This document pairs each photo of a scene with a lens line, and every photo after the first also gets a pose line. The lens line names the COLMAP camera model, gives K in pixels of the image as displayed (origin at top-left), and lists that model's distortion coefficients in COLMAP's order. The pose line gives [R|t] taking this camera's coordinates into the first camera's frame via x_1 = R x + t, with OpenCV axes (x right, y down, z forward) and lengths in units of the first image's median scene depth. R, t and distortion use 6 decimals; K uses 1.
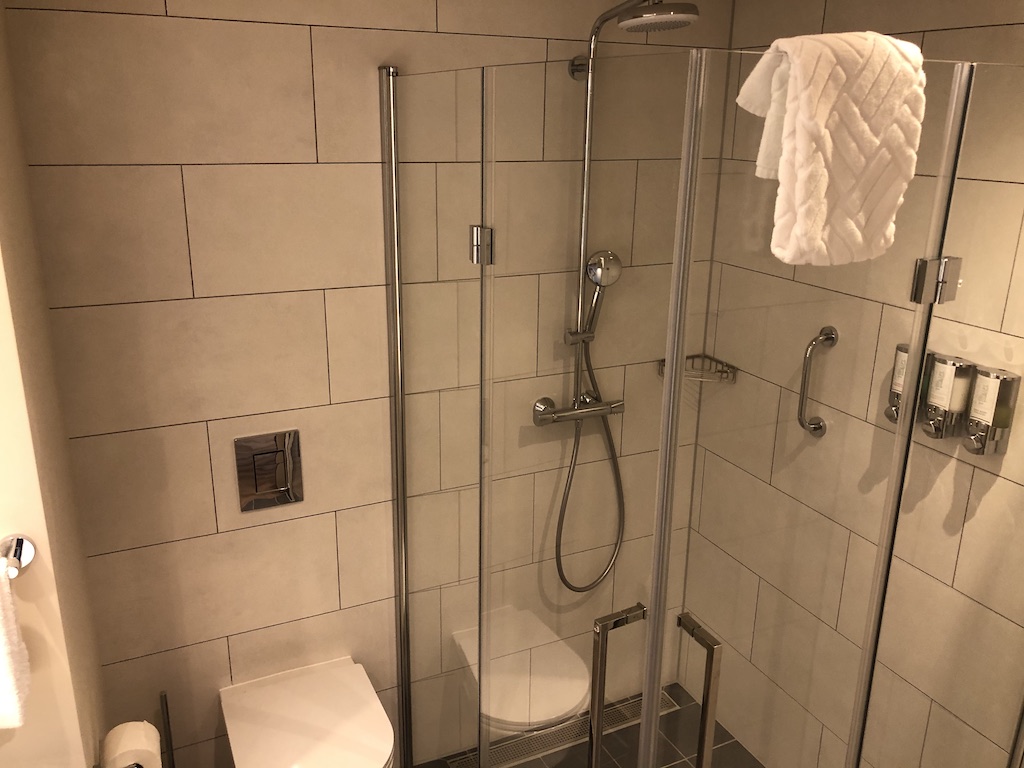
lens RADIAL K [[840.5, 0, 510.6], [0, 840.5, 386.6], [0, 0, 1]] dist [0.020842, -0.031340]
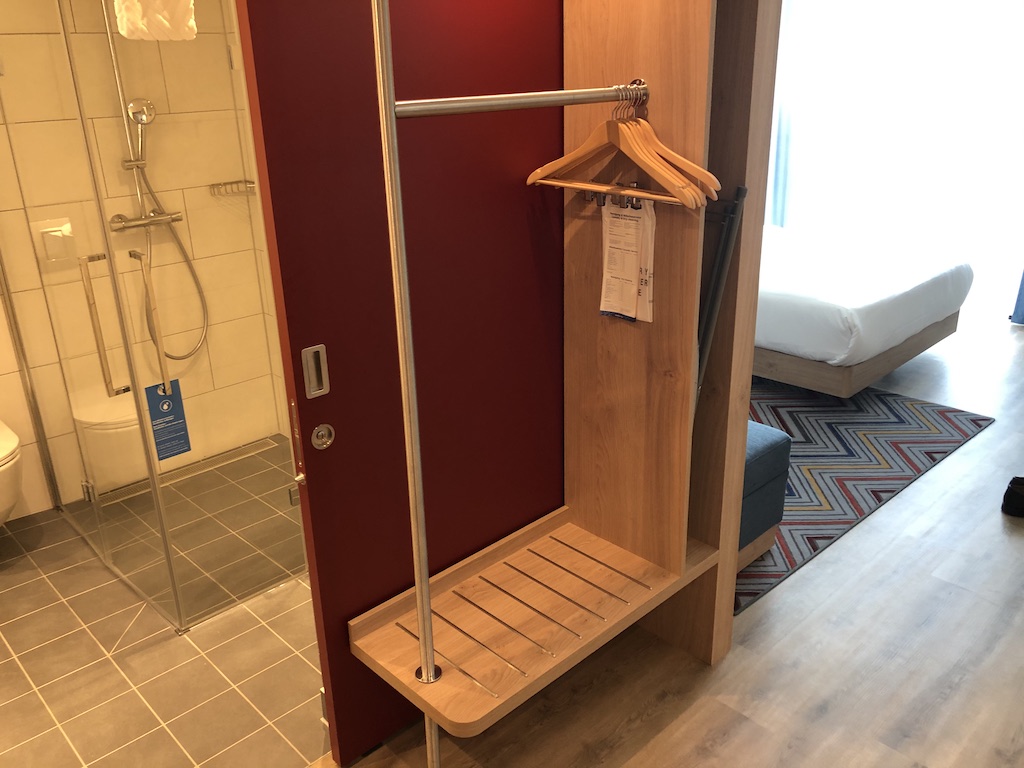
lens RADIAL K [[840.5, 0, 513.5], [0, 840.5, 381.8], [0, 0, 1]] dist [0.020842, -0.031340]
pose [[0.949481, -0.142422, 0.279647, 0.230561], [0.129364, 0.989484, 0.064707, 0.279632], [-0.285922, -0.025262, 0.957920, -0.507122]]
